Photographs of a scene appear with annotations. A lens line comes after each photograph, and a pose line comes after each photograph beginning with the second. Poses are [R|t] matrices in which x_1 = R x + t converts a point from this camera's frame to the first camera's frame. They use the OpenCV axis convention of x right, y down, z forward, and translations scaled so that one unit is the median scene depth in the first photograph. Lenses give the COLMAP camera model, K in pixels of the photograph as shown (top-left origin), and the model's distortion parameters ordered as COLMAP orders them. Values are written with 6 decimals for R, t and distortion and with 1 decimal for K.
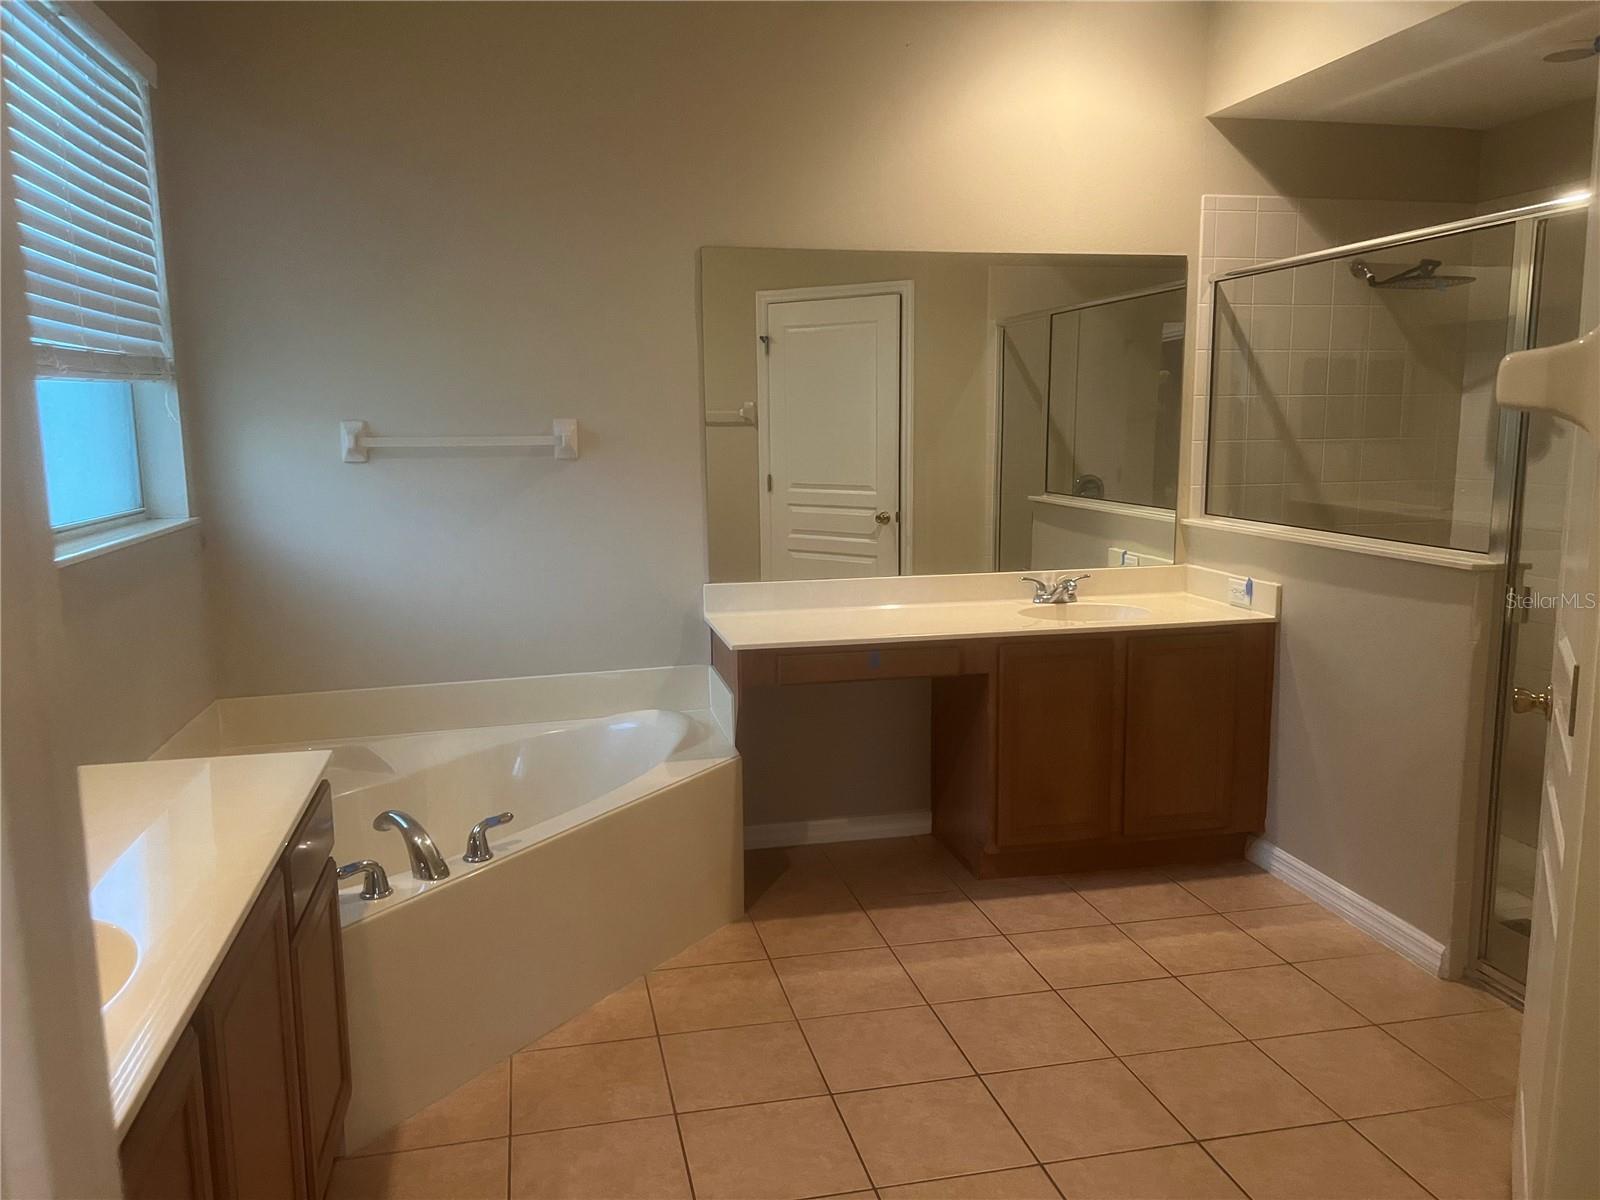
lens RADIAL K [[1199.8, 0, 801.8], [0, 1199.8, 608.8], [0, 0, 1]] dist [0.040370, -0.003561]
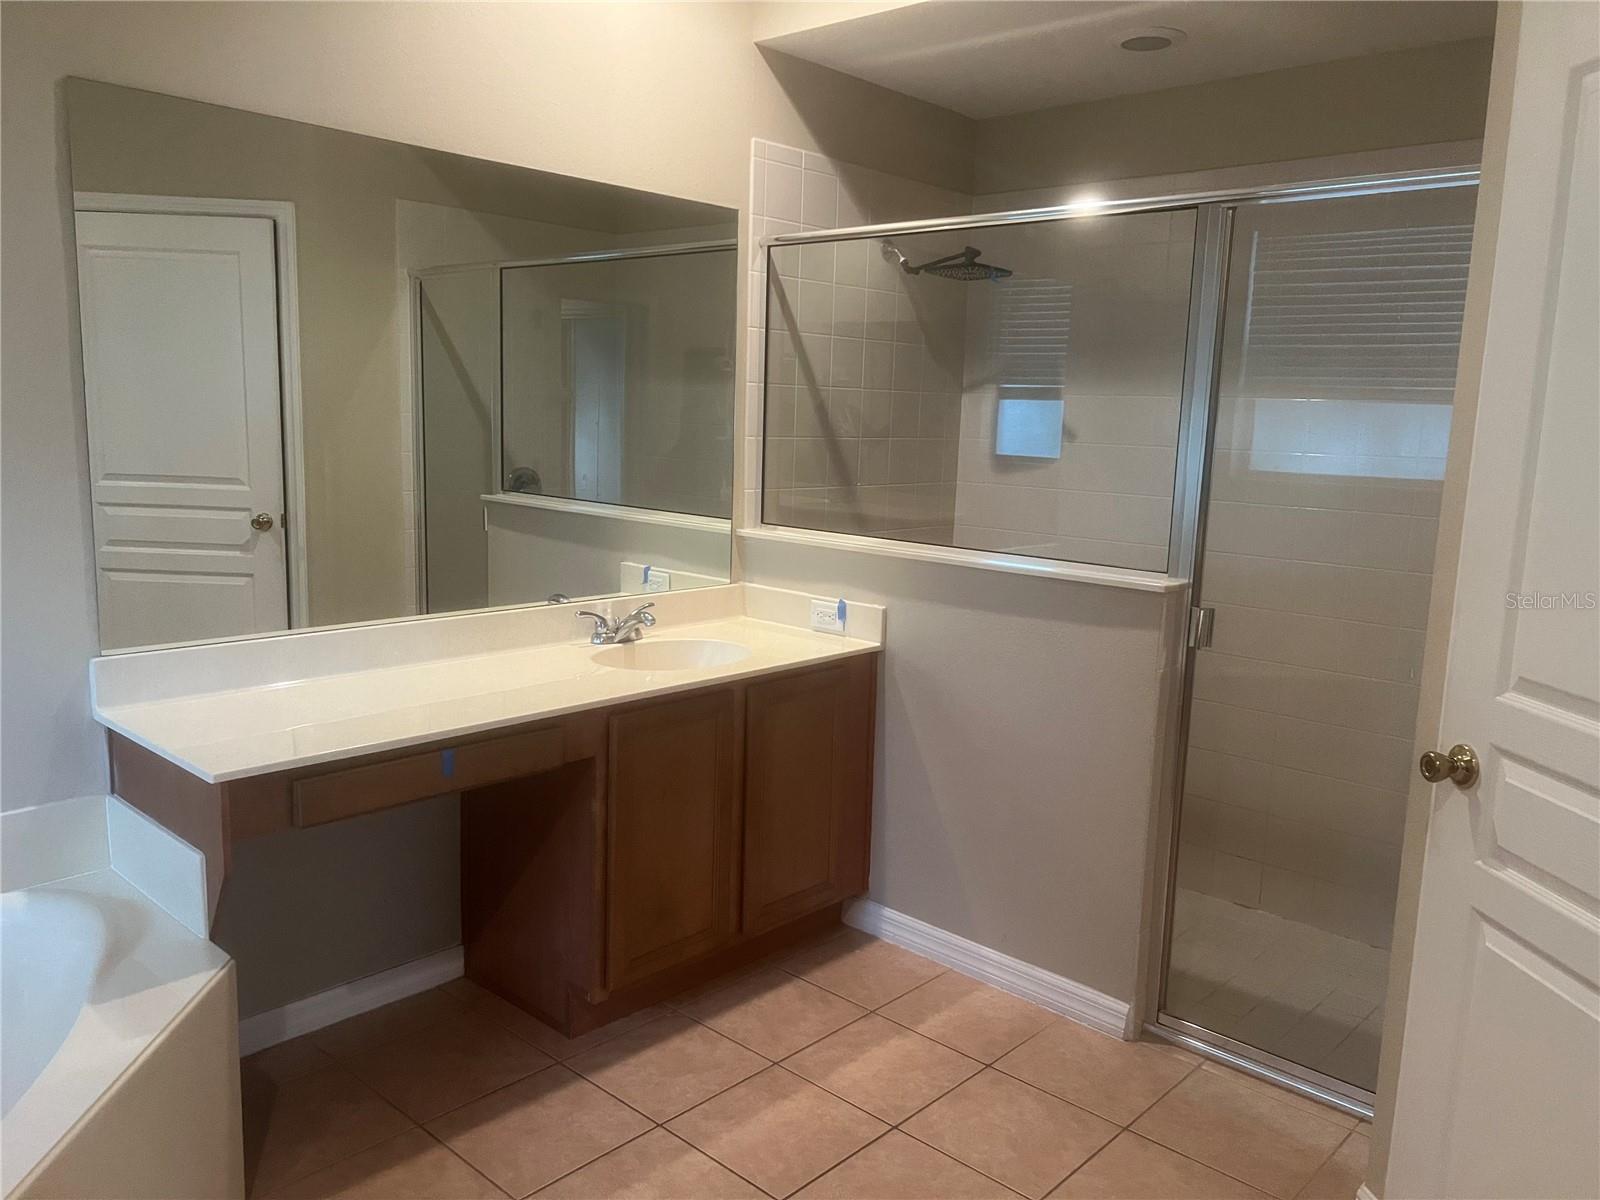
lens RADIAL K [[1199.8, 0, 801.8], [0, 1199.8, 608.8], [0, 0, 1]] dist [0.040370, -0.003561]
pose [[0.822579, -0.057311, 0.565756, -0.130044], [0.049478, 0.998348, 0.029194, -0.044275], [-0.566495, 0.003978, 0.824056, 0.311156]]
